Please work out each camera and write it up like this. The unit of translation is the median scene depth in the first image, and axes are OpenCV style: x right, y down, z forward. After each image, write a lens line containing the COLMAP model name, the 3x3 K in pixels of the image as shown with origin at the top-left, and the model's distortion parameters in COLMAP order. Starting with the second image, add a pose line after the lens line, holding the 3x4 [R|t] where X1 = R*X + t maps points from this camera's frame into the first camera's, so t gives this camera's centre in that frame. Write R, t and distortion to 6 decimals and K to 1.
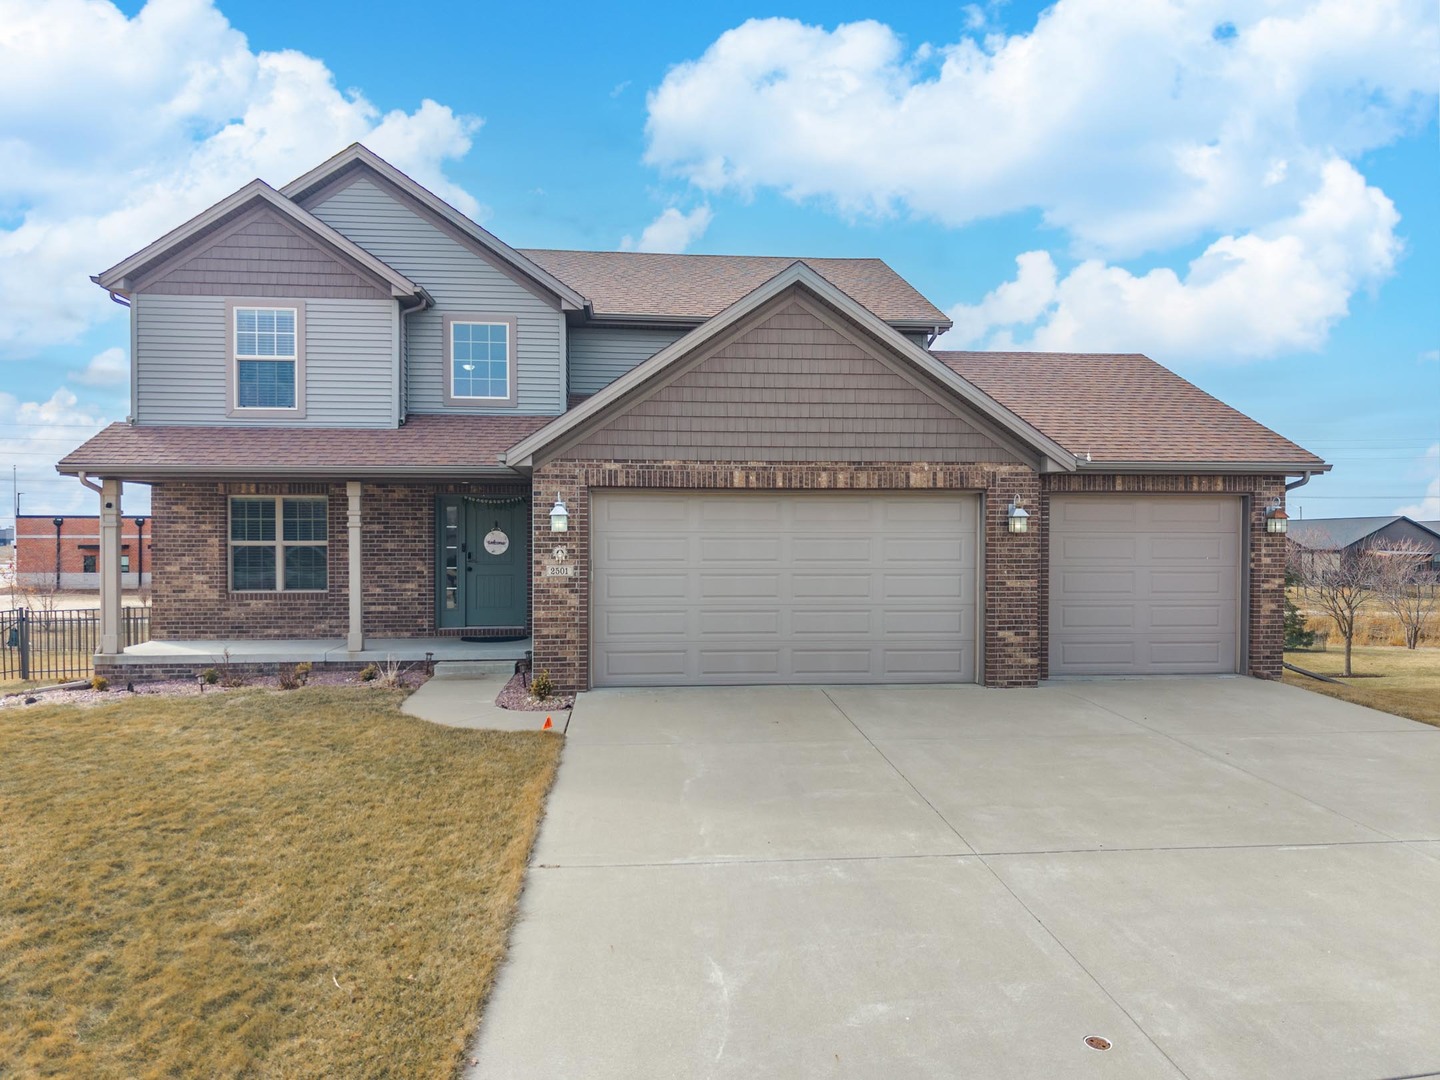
lens RADIAL K [[1009.9, 0, 750.3], [0, 1009.9, 552.3], [0, 0, 1]] dist [0.045353, -0.112897]
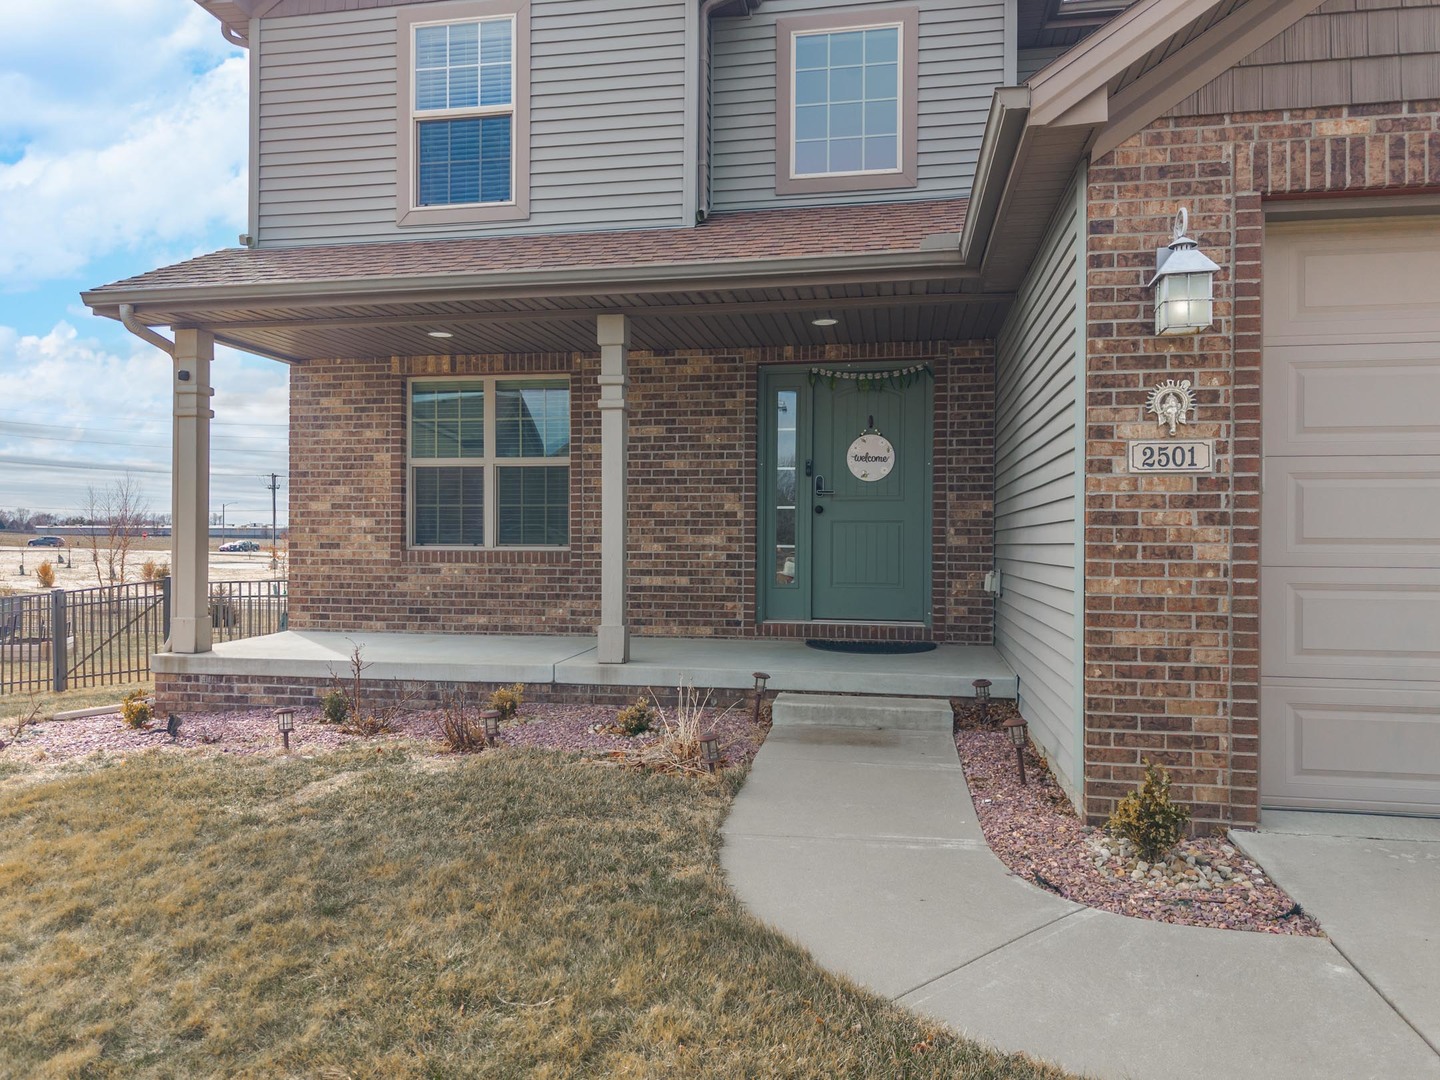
lens RADIAL K [[996.6, 0, 720.0], [0, 996.6, 540.0], [0, 0, 1]] dist [0.046074, -0.047898]
pose [[0.959371, 0.003227, -0.282129, -0.209246], [-0.006935, 0.999902, -0.012146, 0.044825], [0.282063, 0.013609, 0.959299, 0.568173]]
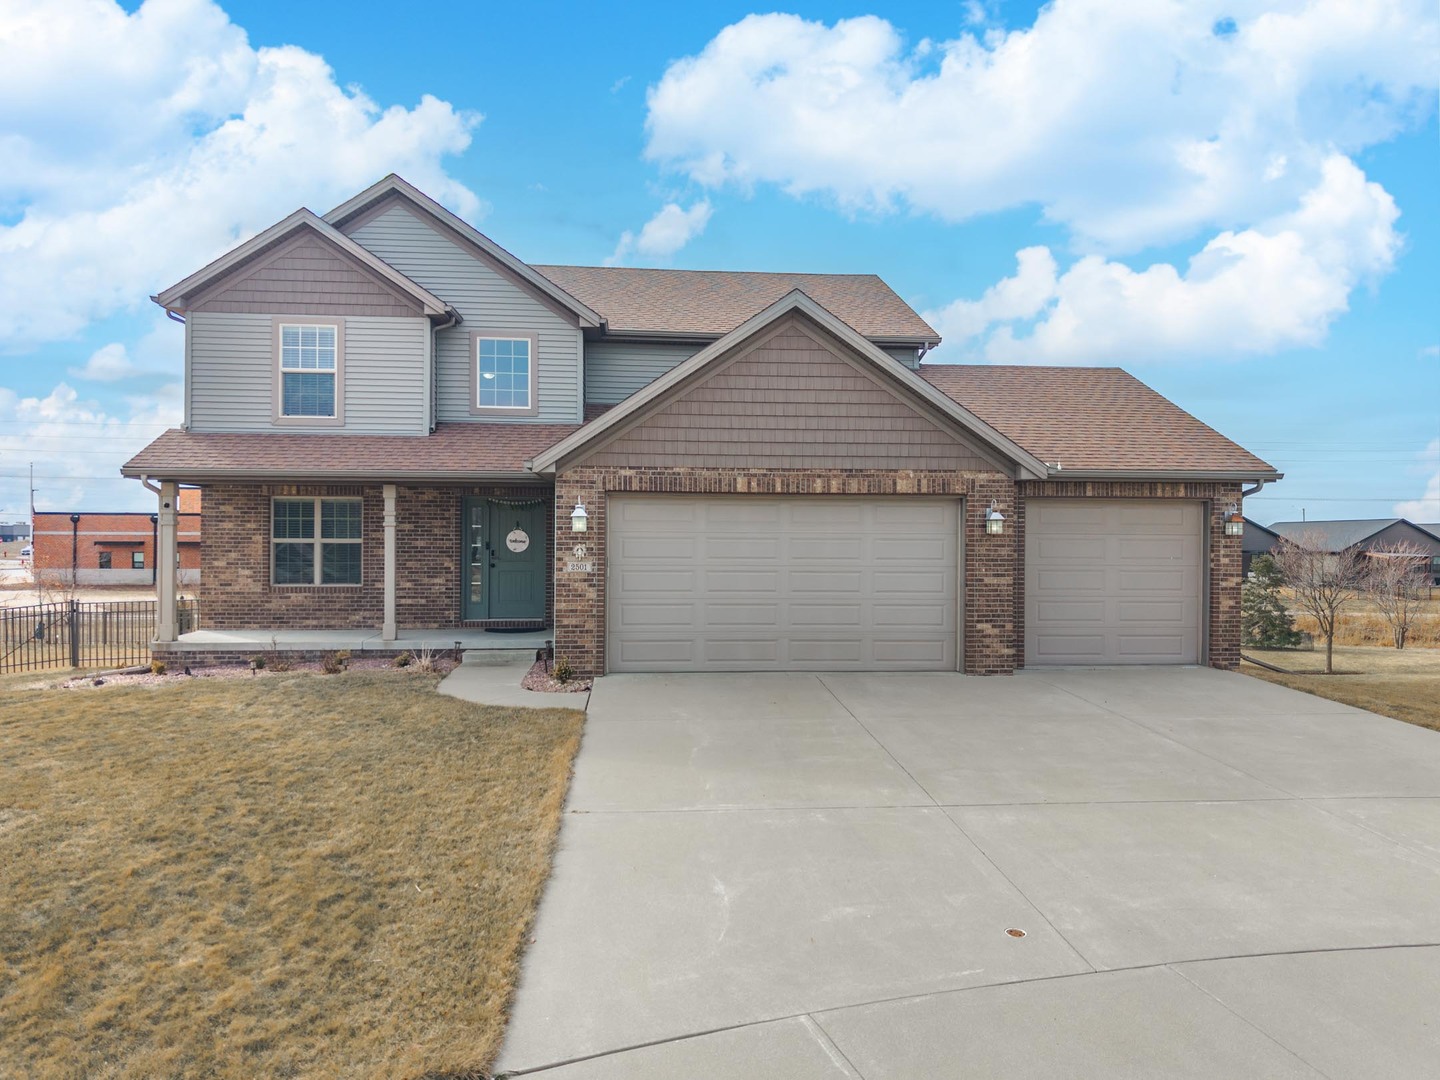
lens RADIAL K [[1010.8, 0, 753.5], [0, 1010.8, 540.9], [0, 0, 1]] dist [0.066833, -0.193212]
pose [[0.999989, 0.004465, -0.001559, 0.003380], [-0.004481, 0.999935, -0.010496, 0.000596], [0.001512, 0.010503, 0.999944, -0.095571]]
